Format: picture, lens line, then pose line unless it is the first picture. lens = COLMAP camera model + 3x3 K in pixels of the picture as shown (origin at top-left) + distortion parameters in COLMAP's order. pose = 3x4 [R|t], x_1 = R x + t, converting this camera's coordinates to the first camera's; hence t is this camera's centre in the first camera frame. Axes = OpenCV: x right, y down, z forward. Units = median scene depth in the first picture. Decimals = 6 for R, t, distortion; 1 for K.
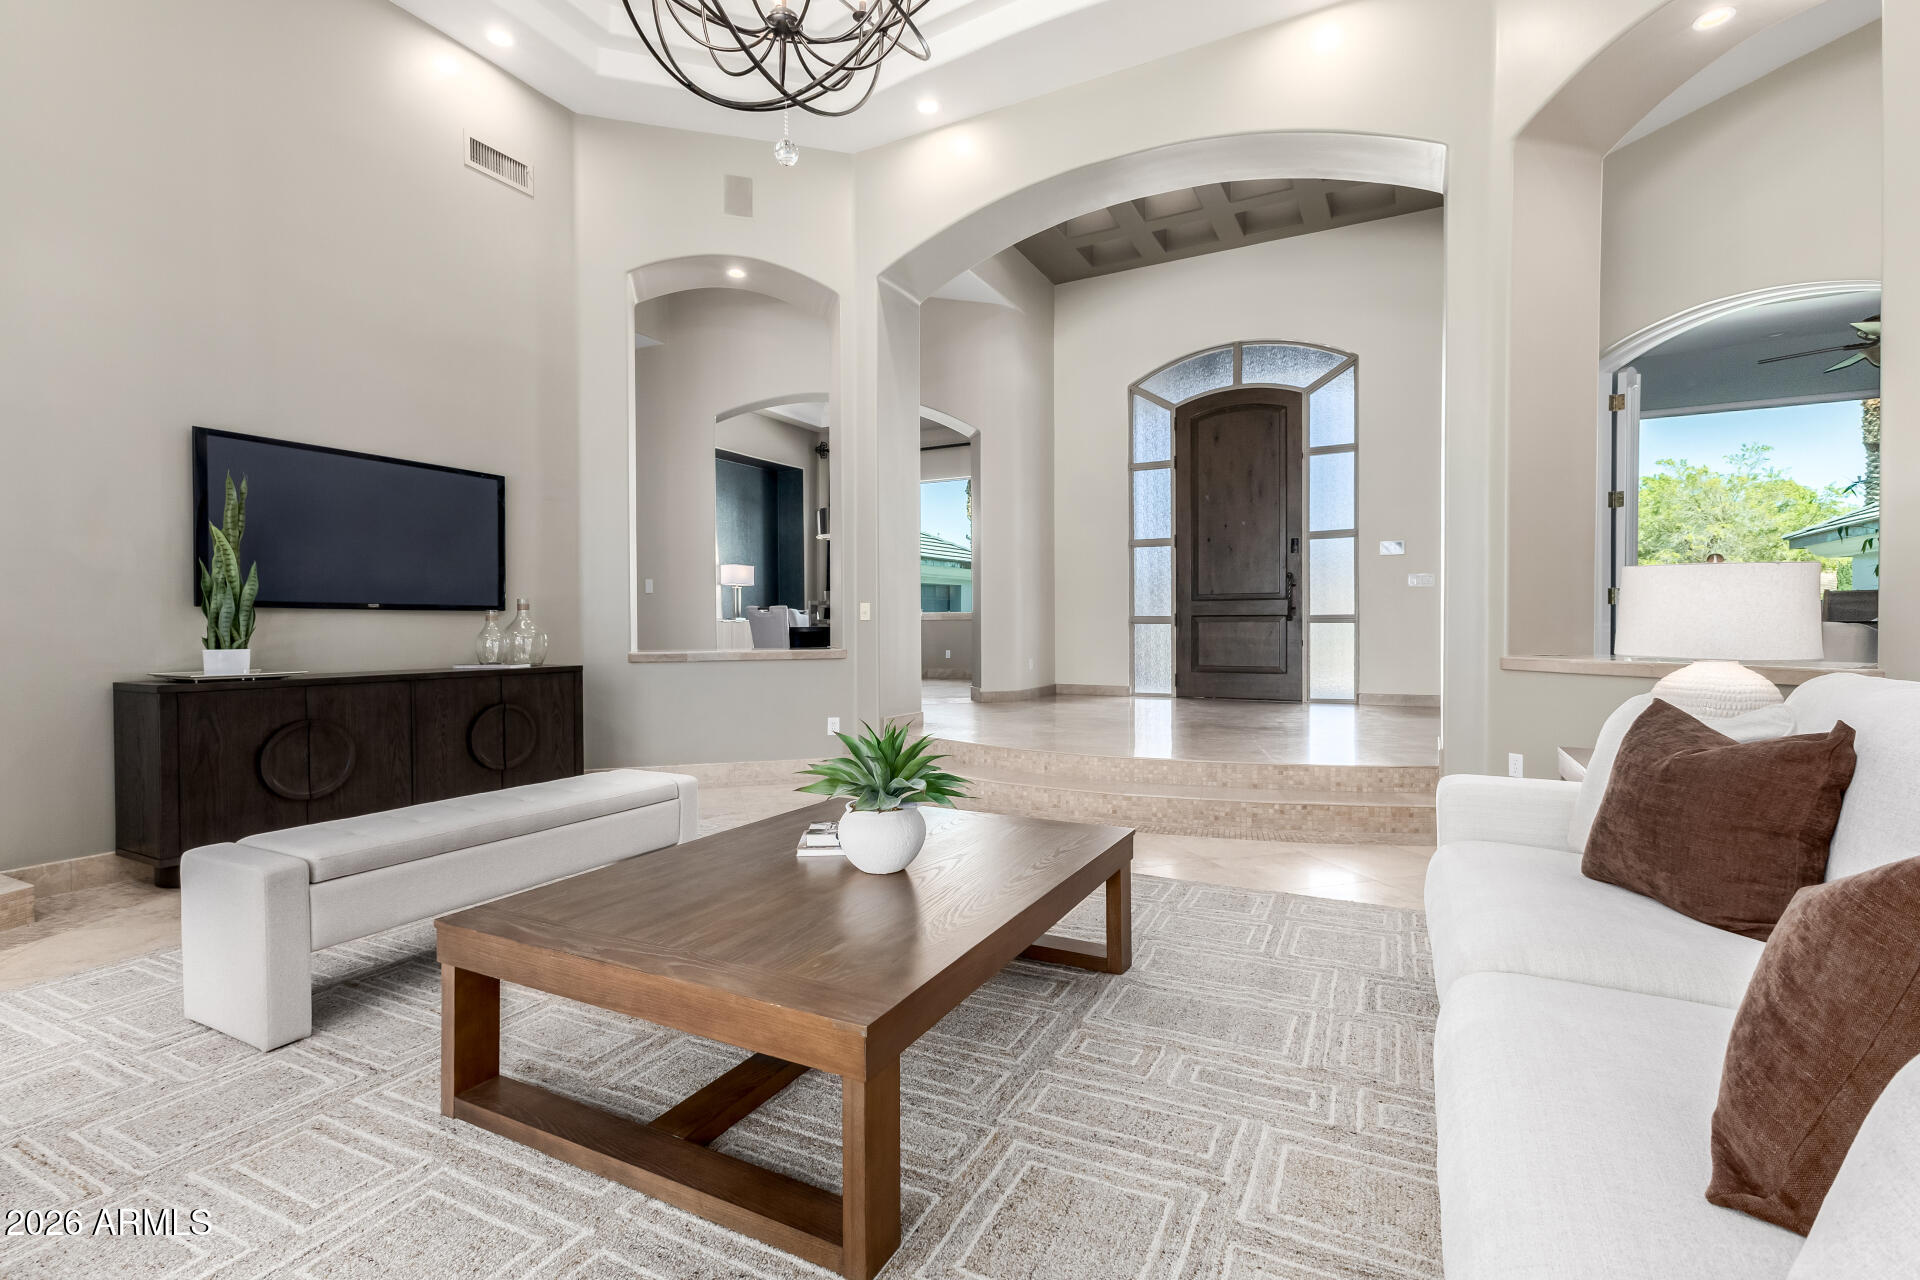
lens RADIAL K [[842.5, 0, 1011.4], [0, 842.5, 635.3], [0, 0, 1]] dist [0.009858, -0.001556]
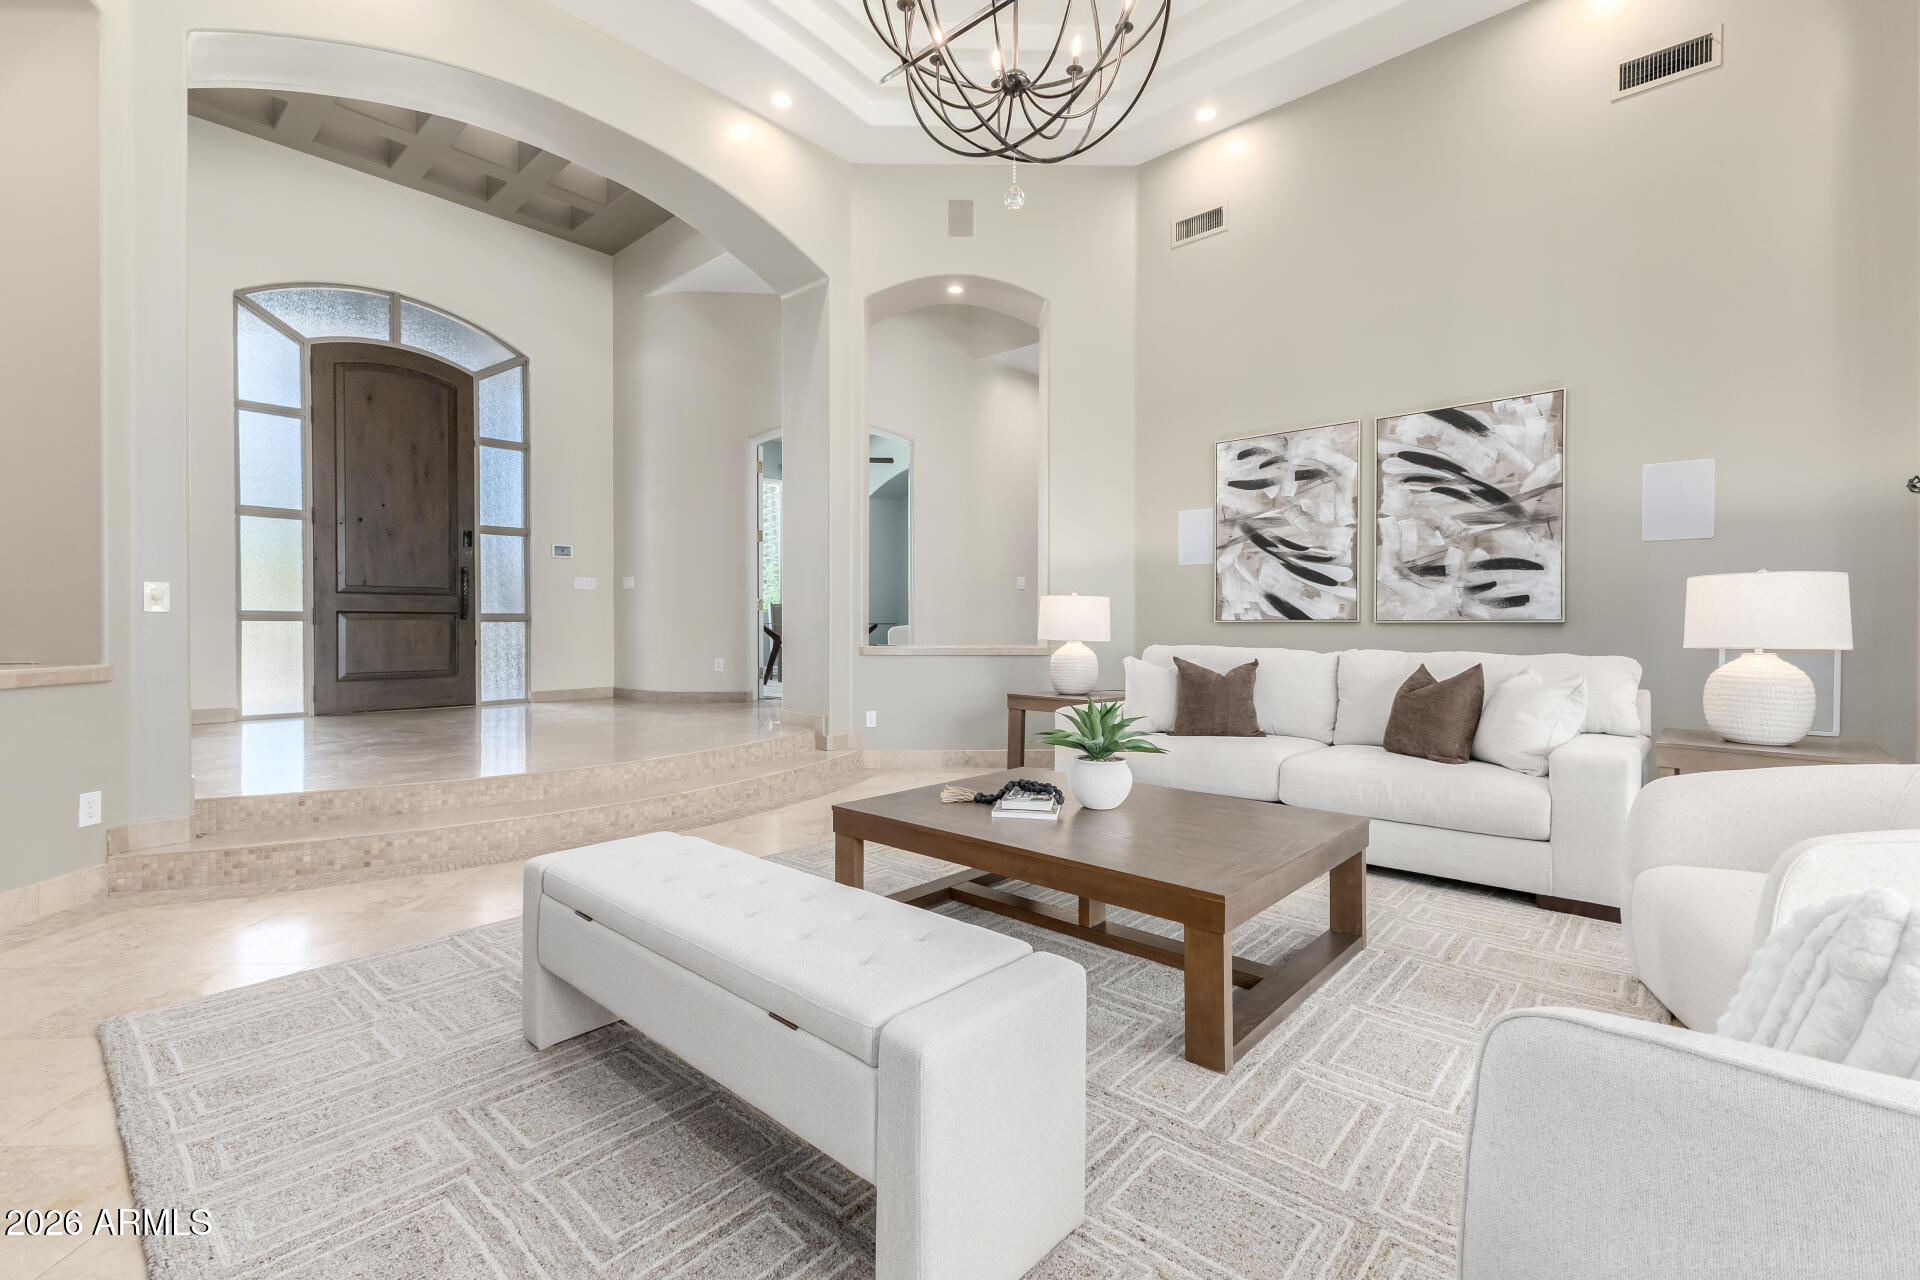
lens RADIAL K [[842.5, 0, 939.6], [0, 842.5, 632.8], [0, 0, 1]] dist [0.009858, -0.001556]
pose [[0.289532, -0.004076, 0.957160, -0.403955], [0.007435, 0.999970, 0.002010, -0.000282], [-0.957139, 0.006535, 0.289554, 0.231513]]
